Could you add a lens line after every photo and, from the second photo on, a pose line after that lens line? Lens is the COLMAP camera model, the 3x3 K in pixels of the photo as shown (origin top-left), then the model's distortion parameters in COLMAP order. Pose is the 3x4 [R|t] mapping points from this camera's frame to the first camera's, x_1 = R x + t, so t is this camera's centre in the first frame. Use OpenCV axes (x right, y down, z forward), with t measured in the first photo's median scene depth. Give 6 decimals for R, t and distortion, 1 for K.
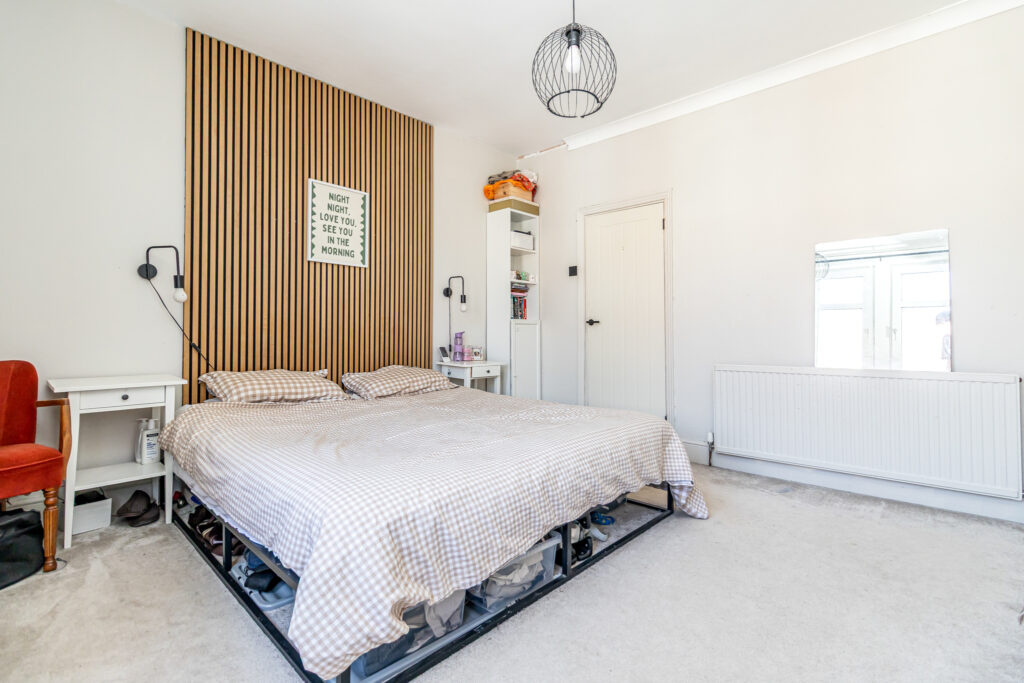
lens RADIAL K [[469.1, 0, 519.1], [0, 469.1, 330.6], [0, 0, 1]] dist [0.002187, 0.000291]
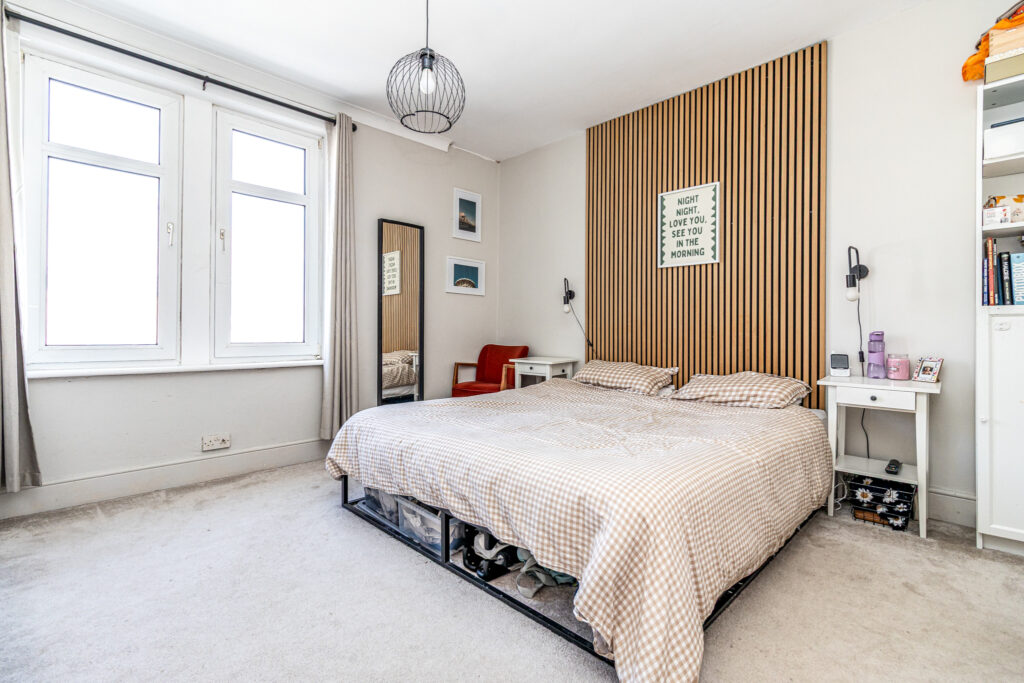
lens RADIAL K [[469.1, 0, 519.1], [0, 469.1, 330.6], [0, 0, 1]] dist [0.002187, 0.000291]
pose [[-0.028273, -0.003442, -0.999594, 0.647985], [0.002550, 0.999991, -0.003515, 0.002477], [0.999597, -0.002649, -0.028264, 0.672168]]
